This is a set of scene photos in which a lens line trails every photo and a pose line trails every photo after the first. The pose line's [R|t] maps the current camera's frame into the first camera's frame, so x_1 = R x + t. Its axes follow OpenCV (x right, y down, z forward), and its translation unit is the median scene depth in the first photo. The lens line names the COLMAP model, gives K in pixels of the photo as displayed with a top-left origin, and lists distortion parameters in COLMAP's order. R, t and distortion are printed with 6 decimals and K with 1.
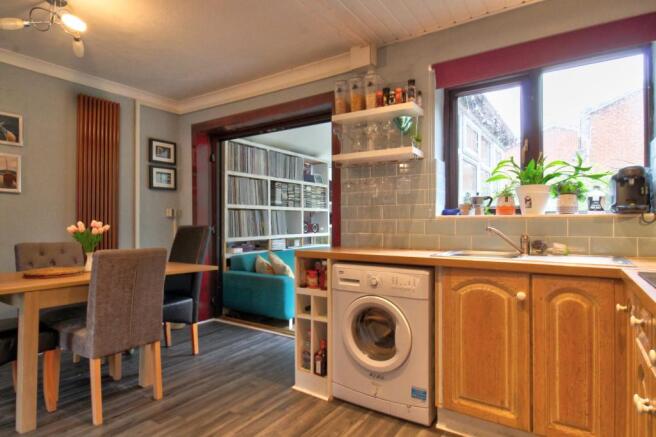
lens RADIAL K [[363.4, 0, 324.0], [0, 363.4, 222.3], [0, 0, 1]] dist [-0.005401, -0.001024]
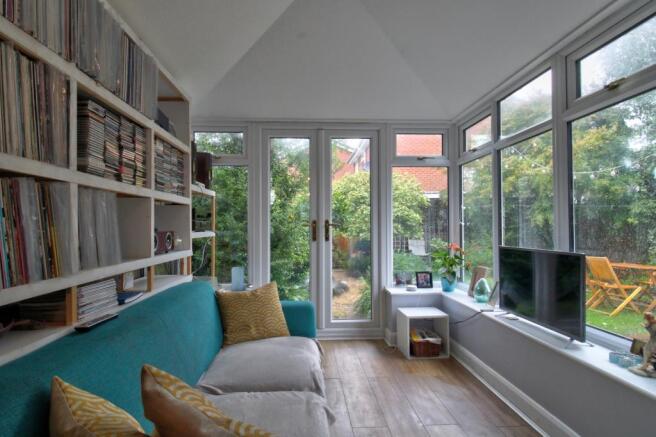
lens RADIAL K [[363.4, 0, 328.3], [0, 363.4, 216.3], [0, 0, 1]] dist [-0.005401, -0.001024]
pose [[0.791500, 0.013589, 0.611018, -0.162261], [0.004293, 0.999605, -0.027792, 0.000144], [-0.611154, 0.024620, 0.791129, 0.639506]]
